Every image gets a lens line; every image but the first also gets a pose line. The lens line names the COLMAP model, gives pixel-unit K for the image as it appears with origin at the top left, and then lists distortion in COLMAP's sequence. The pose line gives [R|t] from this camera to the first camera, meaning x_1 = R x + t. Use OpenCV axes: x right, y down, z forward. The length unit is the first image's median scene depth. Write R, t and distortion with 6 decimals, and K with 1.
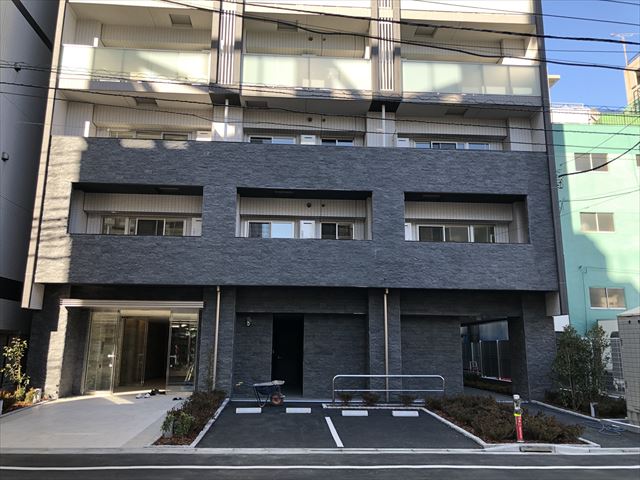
lens RADIAL K [[508.4, 0, 313.6], [0, 508.4, 241.5], [0, 0, 1]] dist [0.029195, -0.005417]
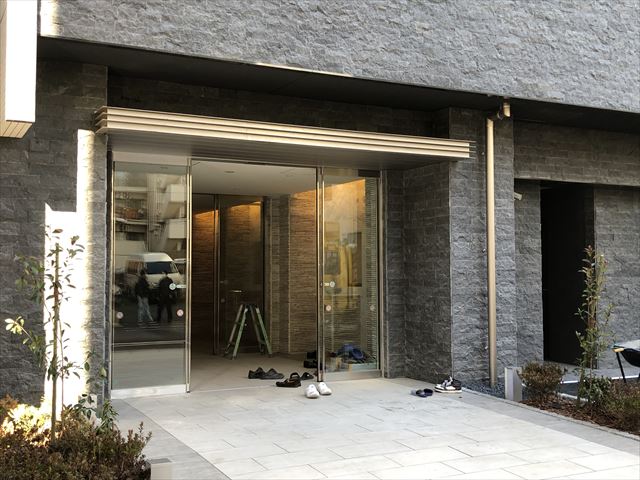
lens RADIAL K [[791.3, 0, 320.0], [0, 791.3, 240.0], [0, 0, 1]] dist [0.021890, -0.031123]
pose [[0.913115, 0.005822, 0.407660, -0.545533], [-0.073457, 0.985884, 0.150457, 0.106262], [-0.401029, -0.167330, 0.900653, 0.489536]]
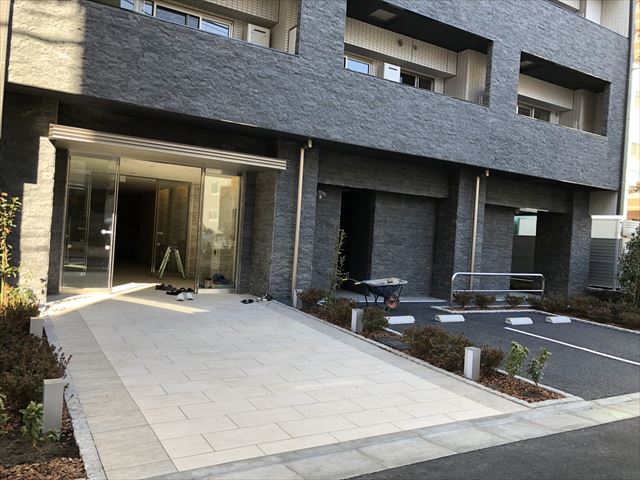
lens RADIAL K [[520.4, 0, 320.0], [0, 520.4, 243.1], [0, 0, 1]] dist [0.054175, -0.064268]
pose [[0.883717, 0.041672, 0.466163, -0.476607], [-0.148347, 0.969610, 0.194548, 0.081631], [-0.443890, -0.241079, 0.863043, 0.364294]]
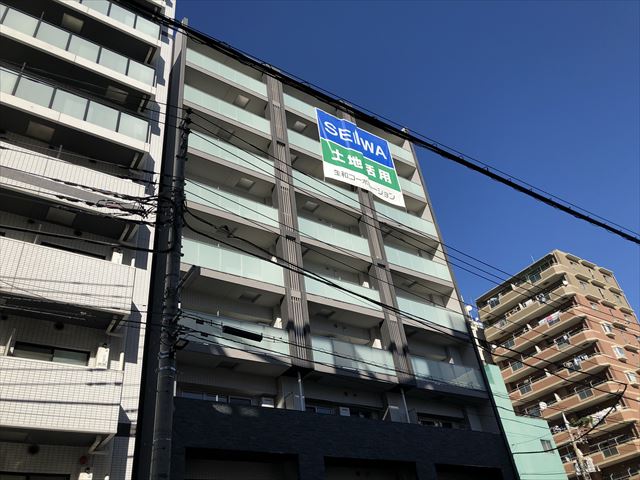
lens RADIAL K [[520.4, 0, 320.0], [0, 520.4, 243.1], [0, 0, 1]] dist [0.054175, -0.064268]
pose [[0.858962, 0.213814, 0.465260, -0.782958], [0.015744, 0.897185, -0.441374, -0.019558], [-0.511797, 0.386449, 0.767282, -0.046344]]
